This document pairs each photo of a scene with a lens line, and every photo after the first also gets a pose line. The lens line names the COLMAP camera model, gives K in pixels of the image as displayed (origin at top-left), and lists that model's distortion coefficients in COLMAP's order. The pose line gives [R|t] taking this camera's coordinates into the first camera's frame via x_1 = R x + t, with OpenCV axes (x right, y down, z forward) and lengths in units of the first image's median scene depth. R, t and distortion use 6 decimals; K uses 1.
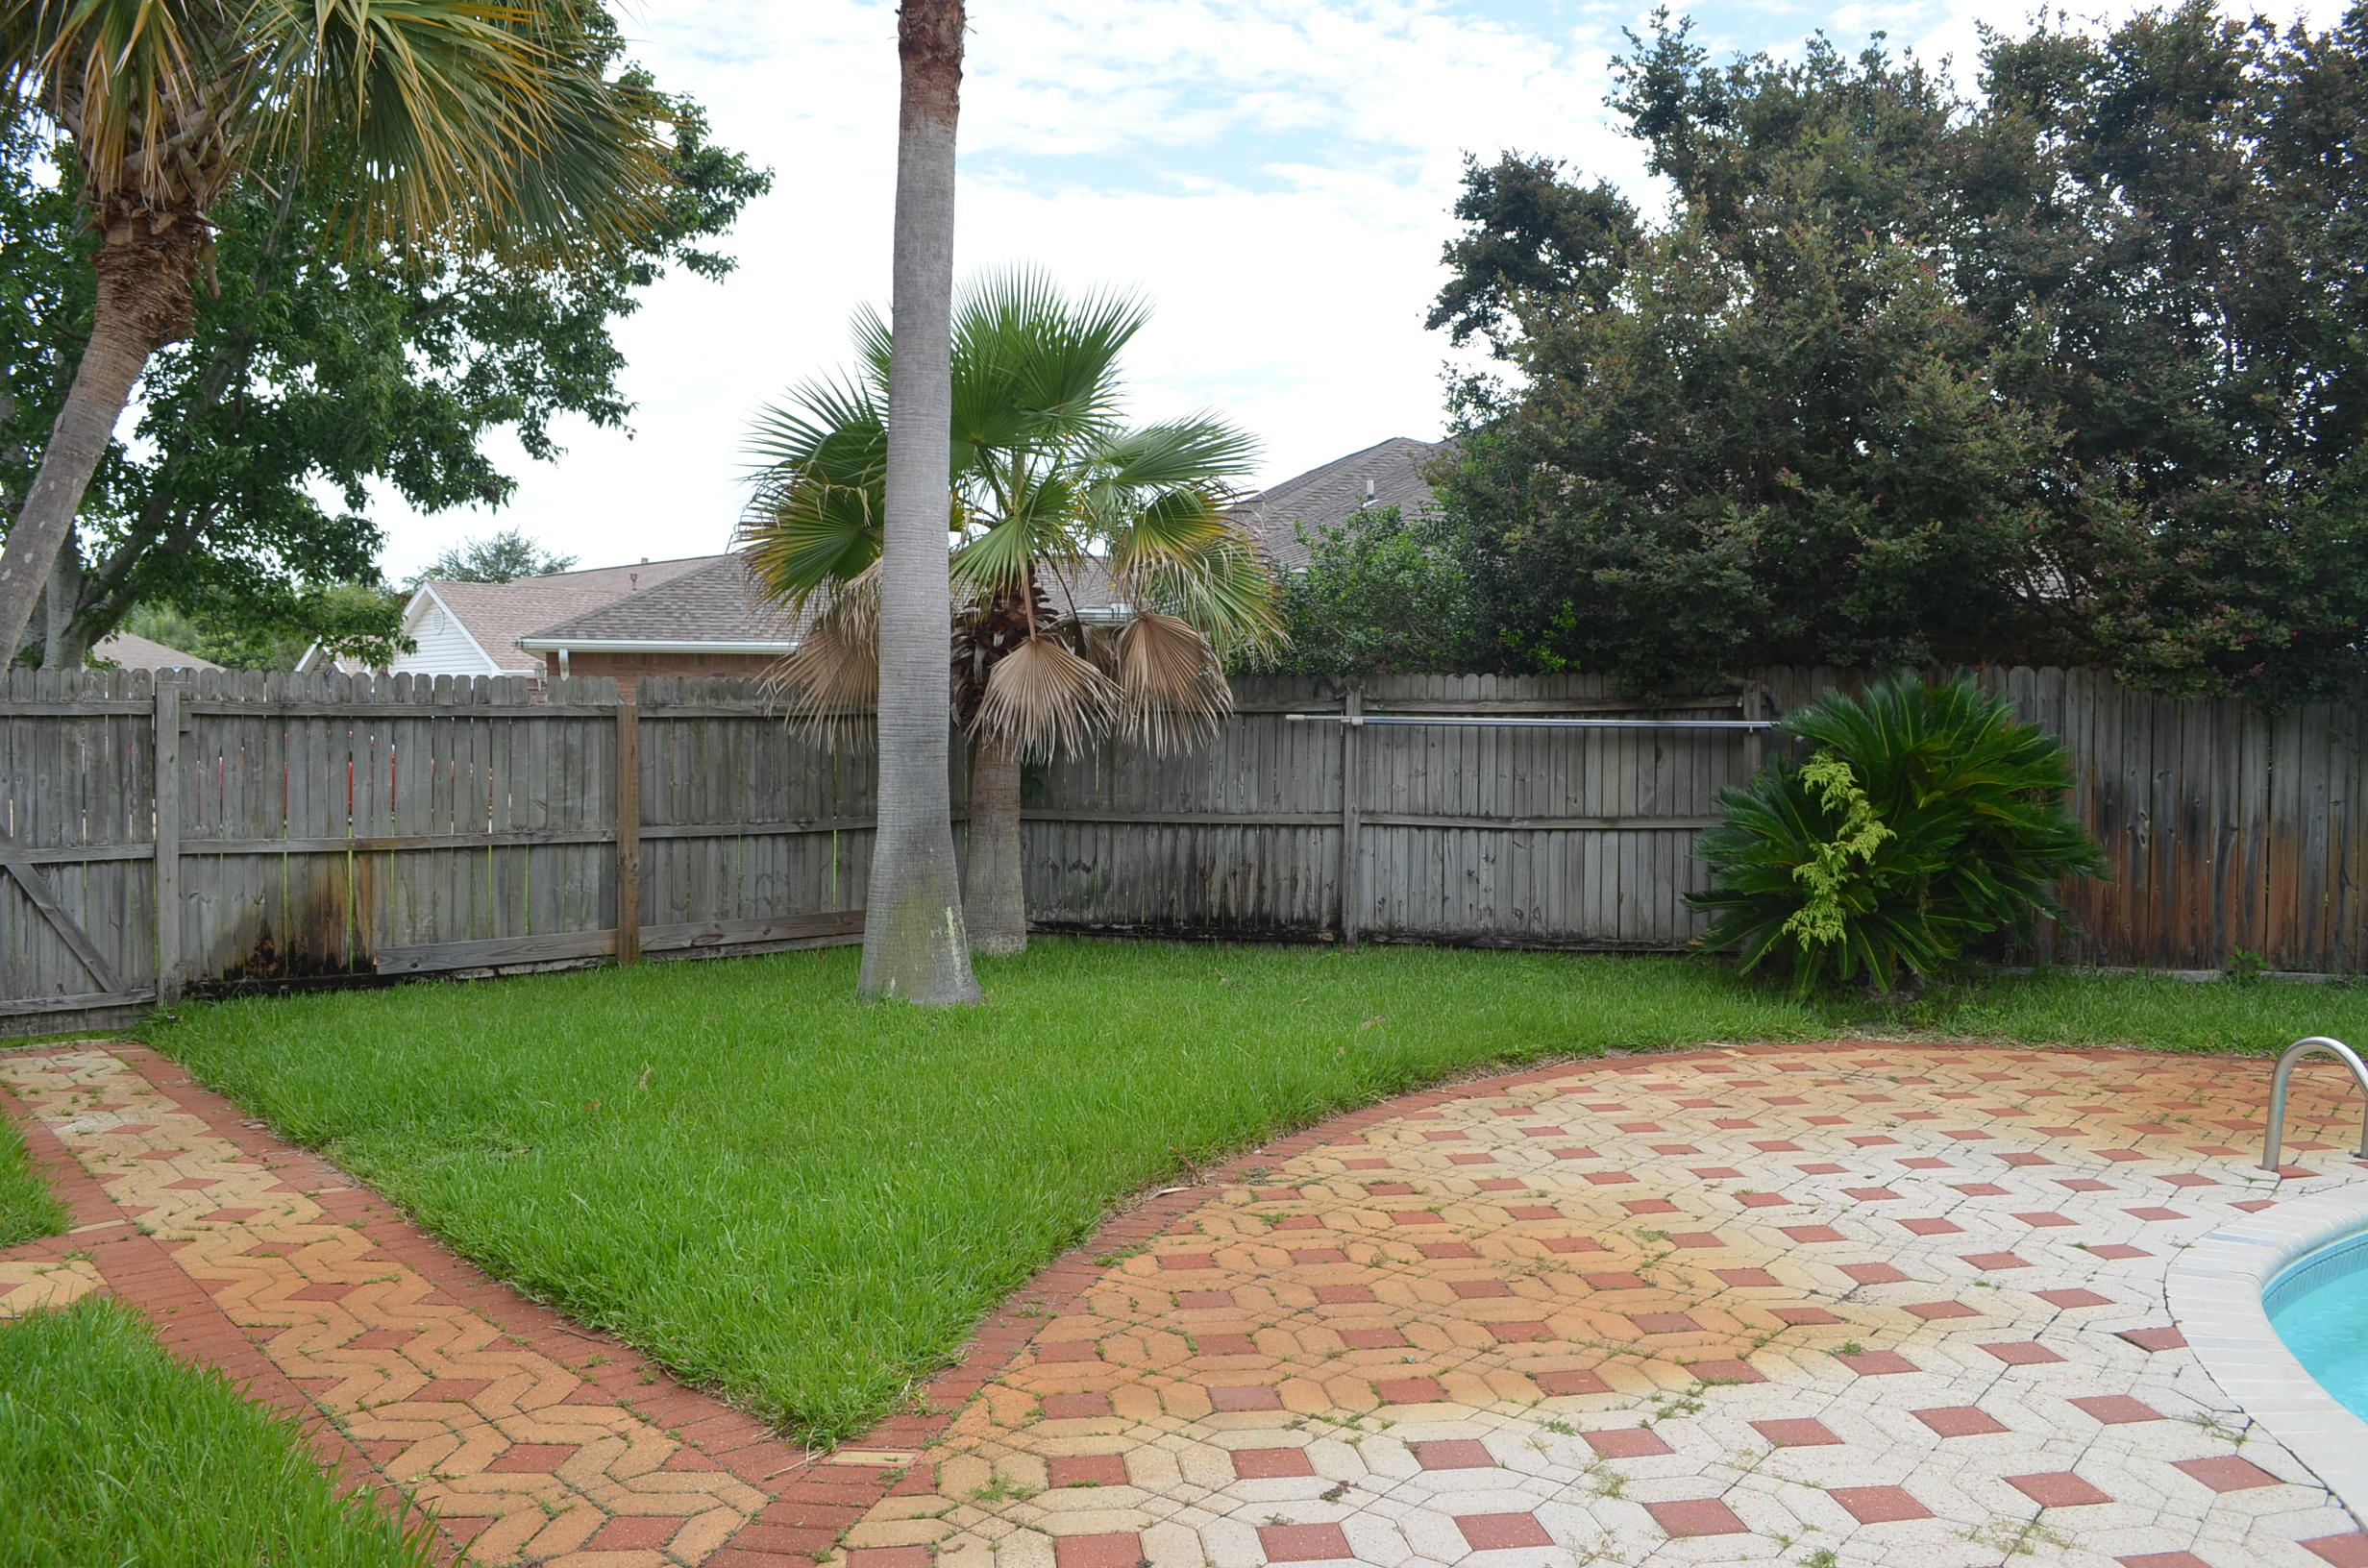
lens RADIAL K [[1855.4, 0, 1190.8], [0, 1855.4, 771.6], [0, 0, 1]] dist [-0.082263, 0.009710]
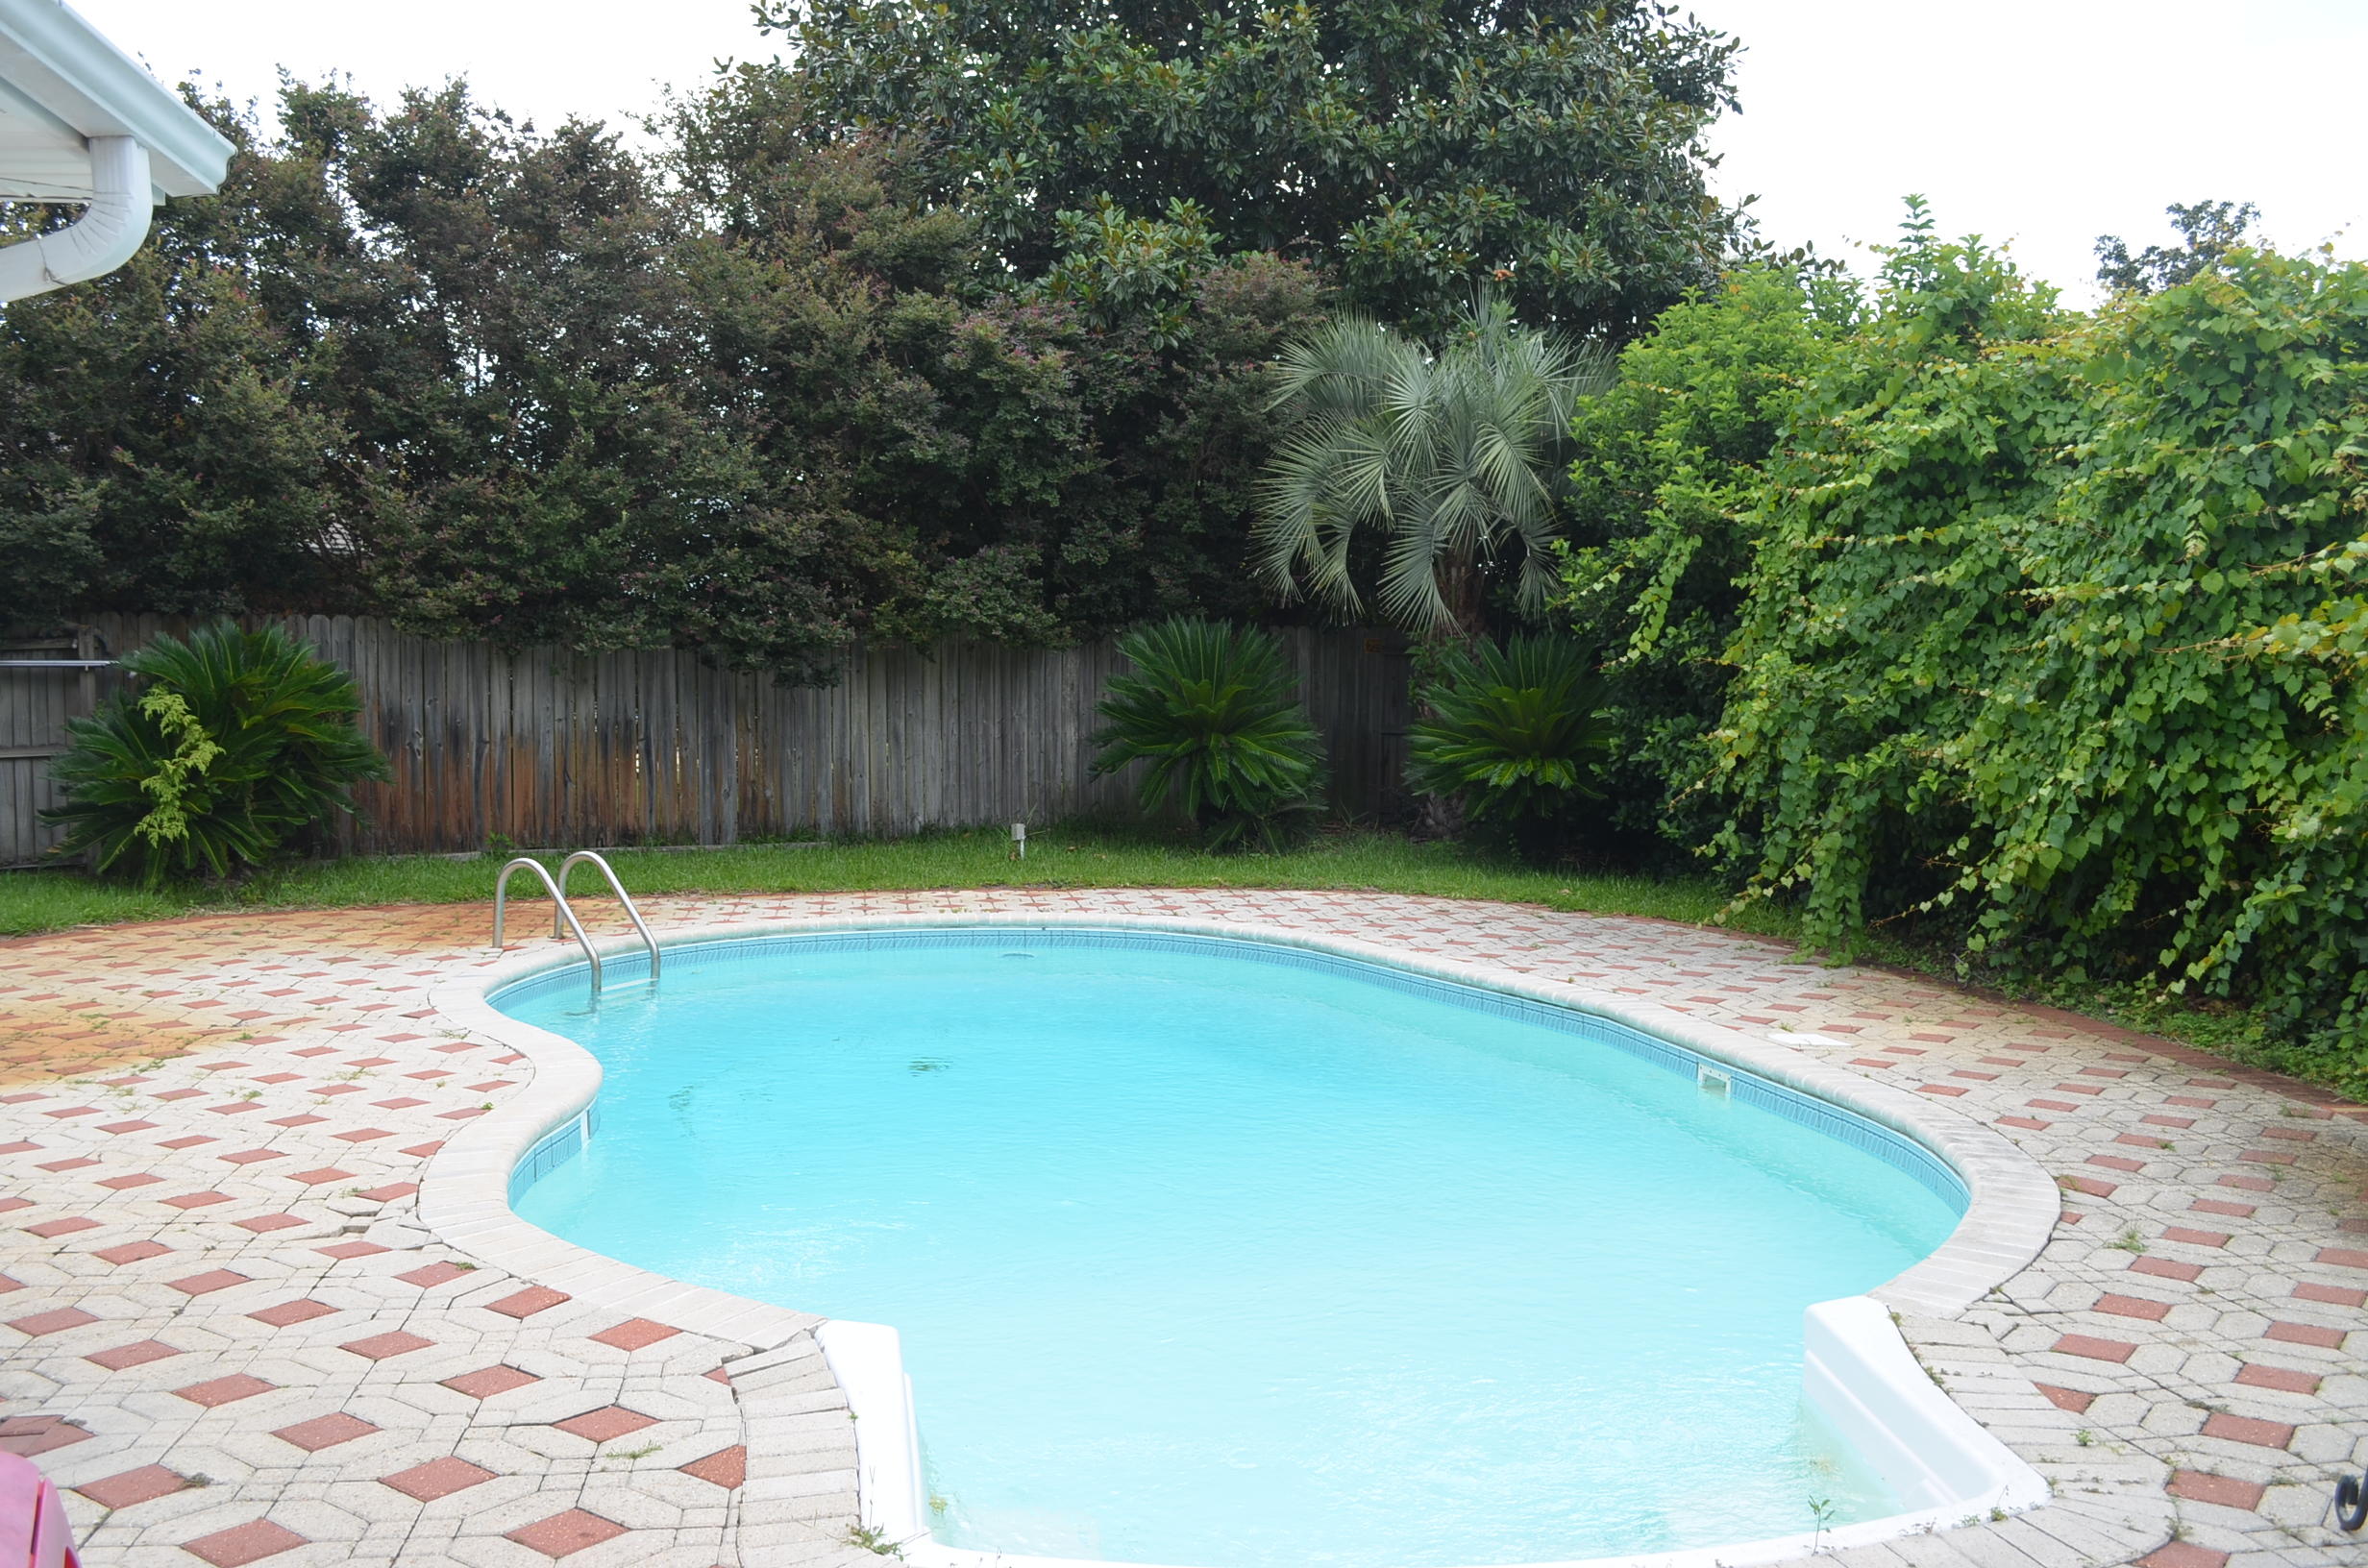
lens RADIAL K [[2144.8, 0, 1189.3], [0, 2144.8, 777.5], [0, 0, 1]] dist [-0.064766, 0.005632]
pose [[0.681190, -0.040205, 0.731002, -0.213104], [0.019058, 0.999126, 0.037192, 0.010794], [-0.731859, -0.011403, 0.681361, -0.443615]]
